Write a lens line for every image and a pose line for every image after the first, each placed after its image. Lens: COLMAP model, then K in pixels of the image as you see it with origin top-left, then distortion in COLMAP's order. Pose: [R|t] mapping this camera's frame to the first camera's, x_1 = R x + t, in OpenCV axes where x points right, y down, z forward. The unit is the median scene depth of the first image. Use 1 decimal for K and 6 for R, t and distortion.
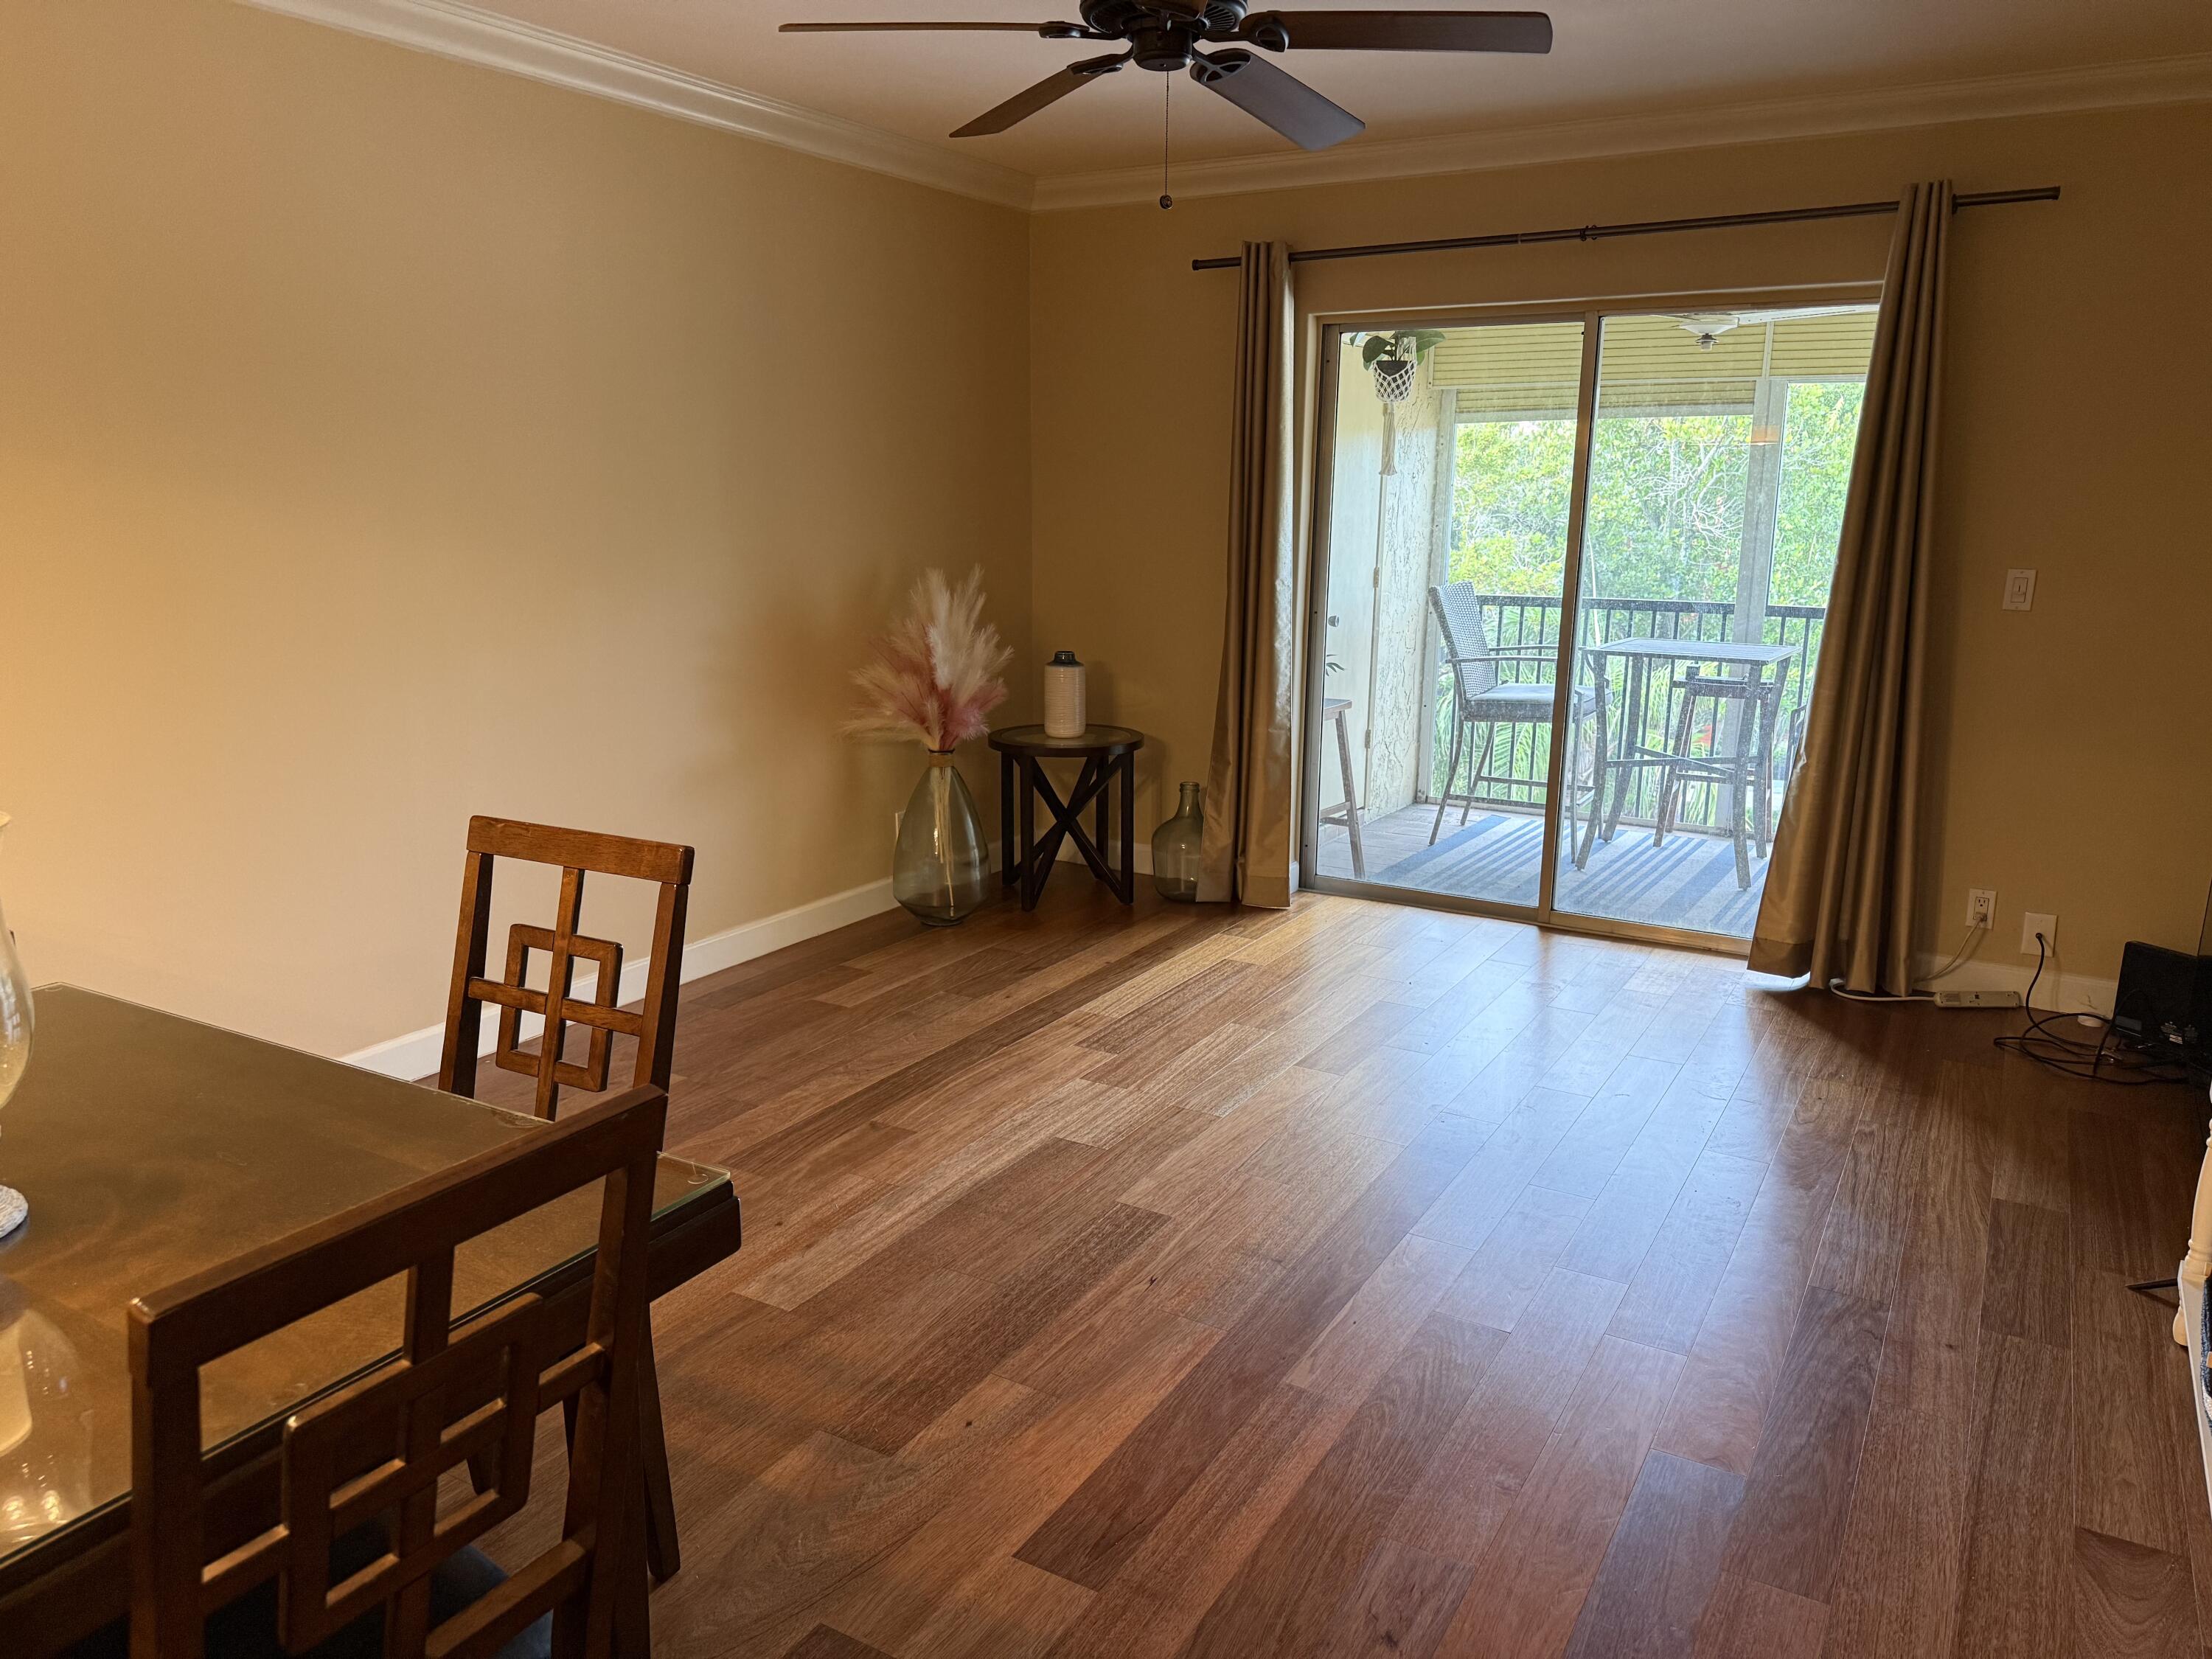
lens RADIAL K [[1566.9, 0, 1106.0], [0, 1566.9, 829.5], [0, 0, 1]] dist [0.155342, -0.191632]
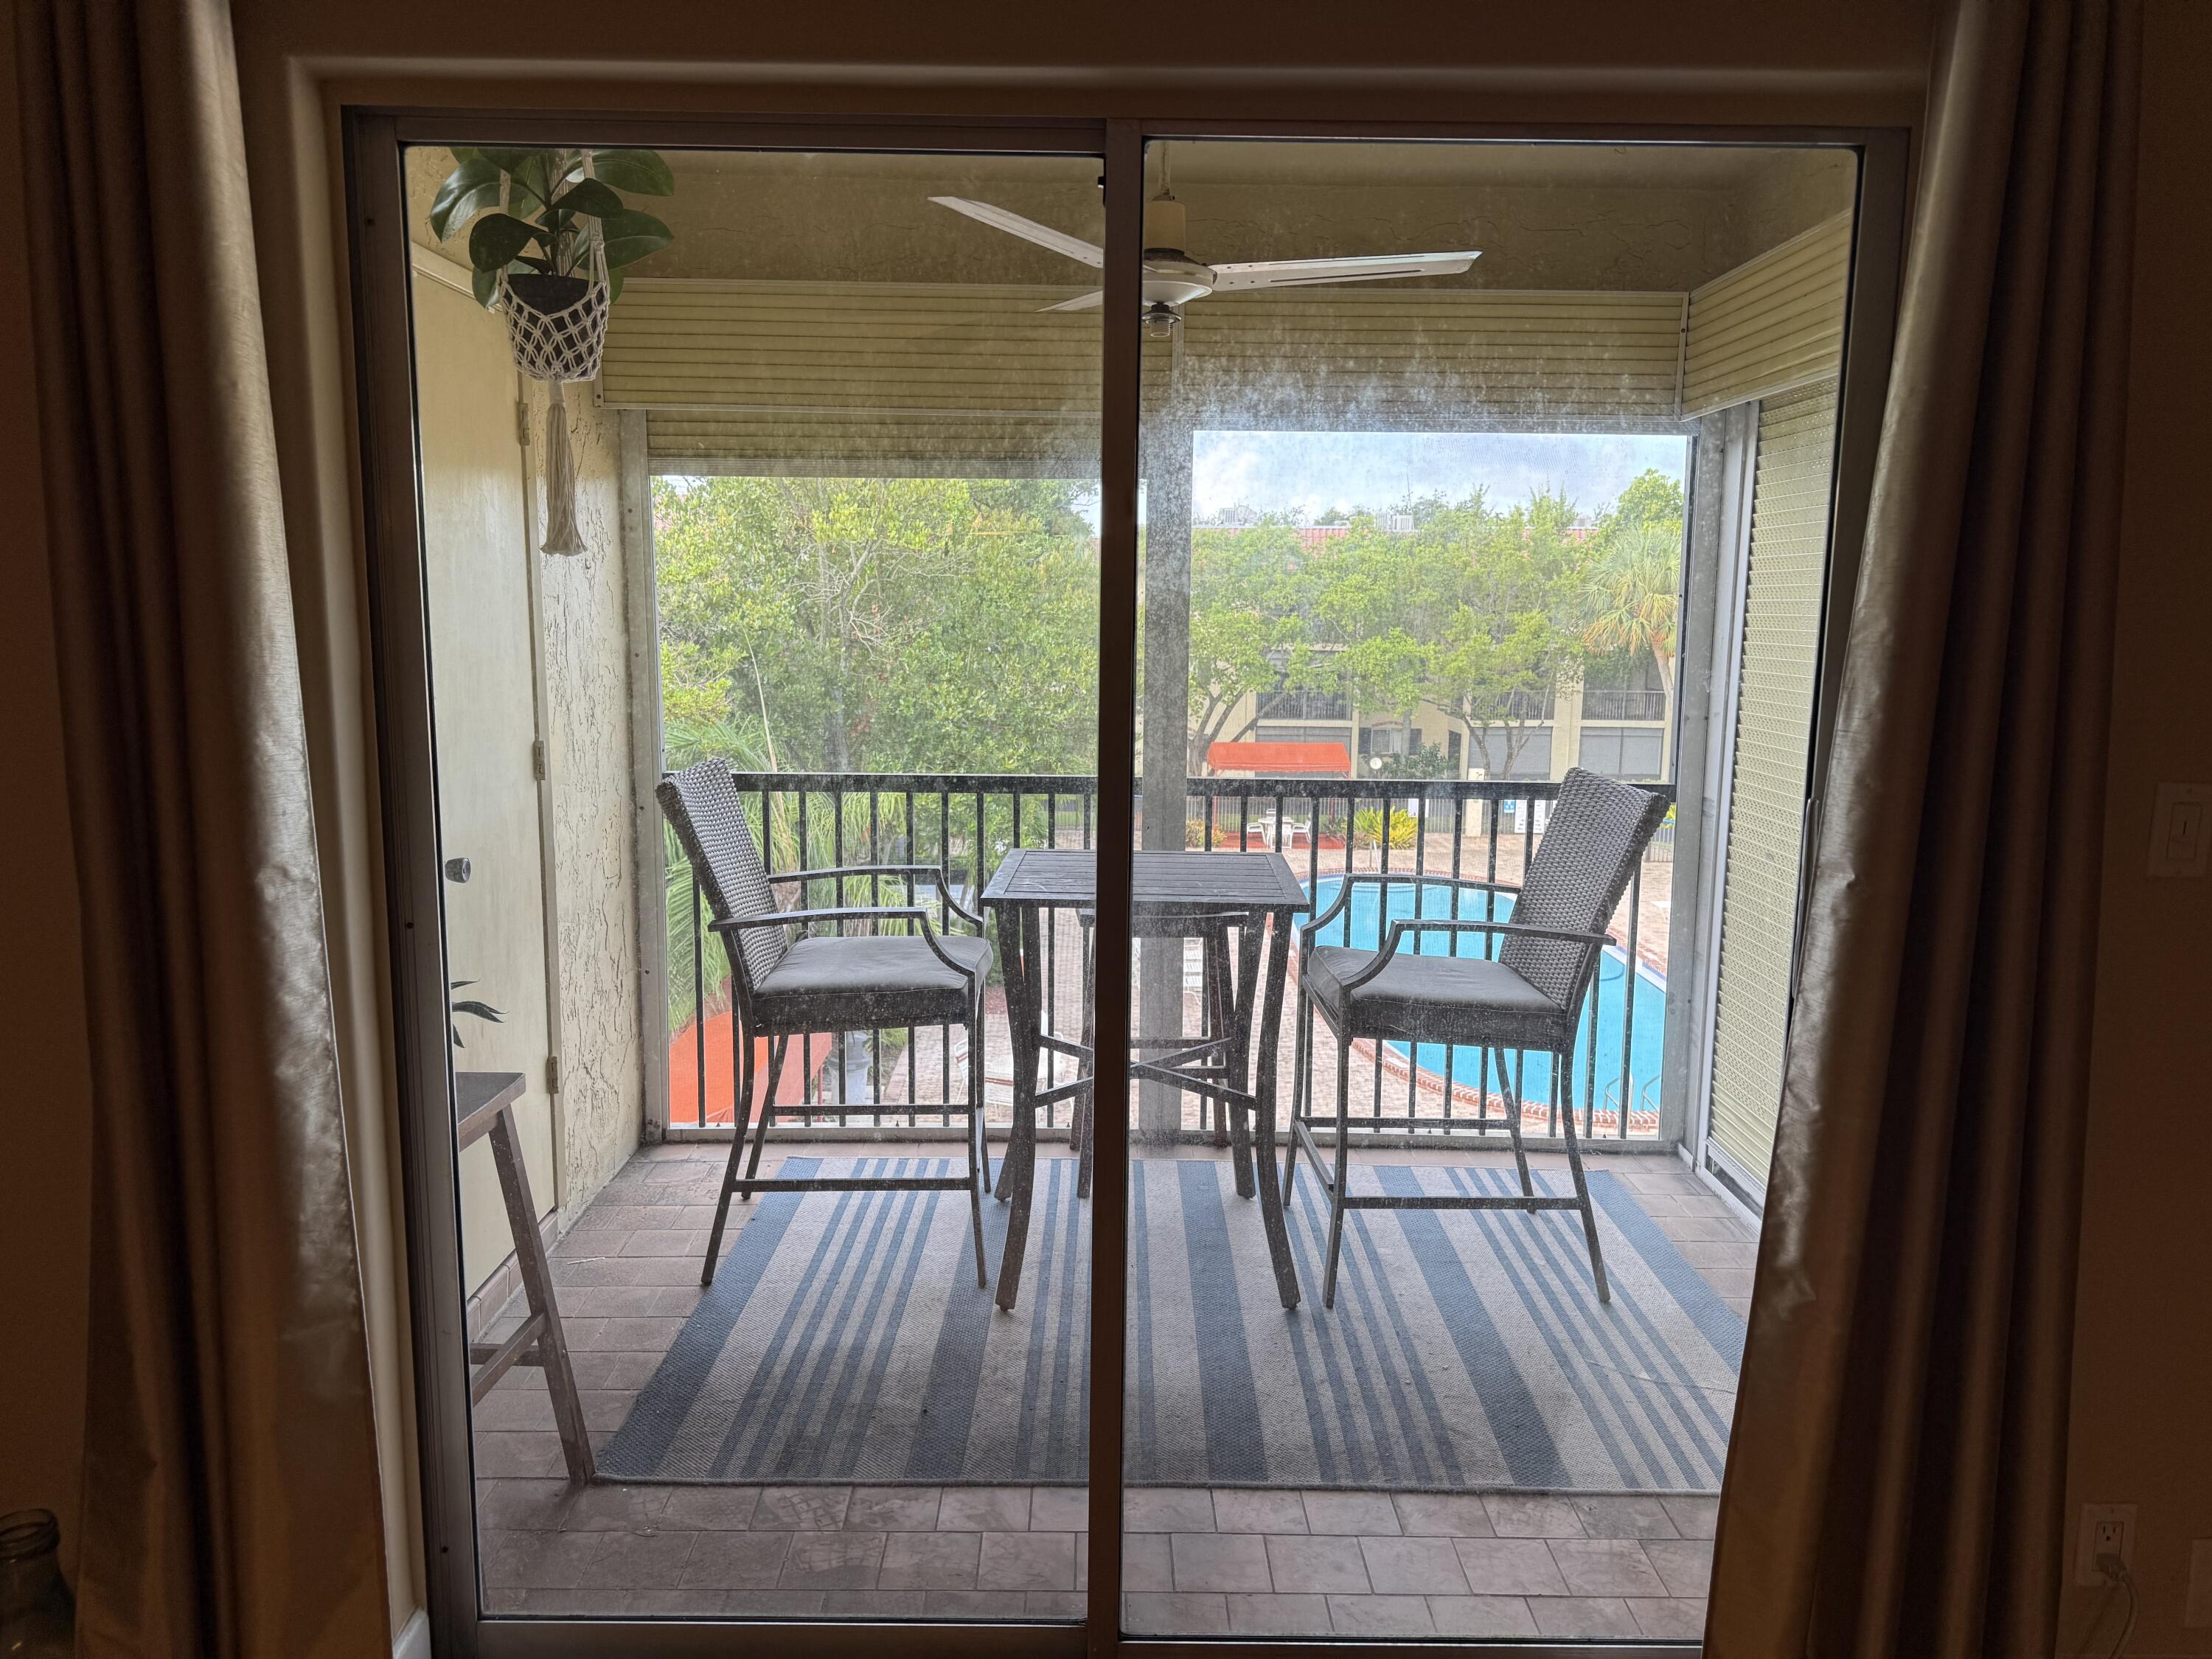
lens RADIAL K [[1566.9, 0, 1106.0], [0, 1566.9, 829.5], [0, 0, 1]] dist [0.155342, -0.191632]
pose [[0.858073, -0.079758, 0.507296, 0.087661], [0.111448, 0.993244, -0.032350, -0.132833], [-0.501288, 0.084296, 0.861164, 0.621514]]
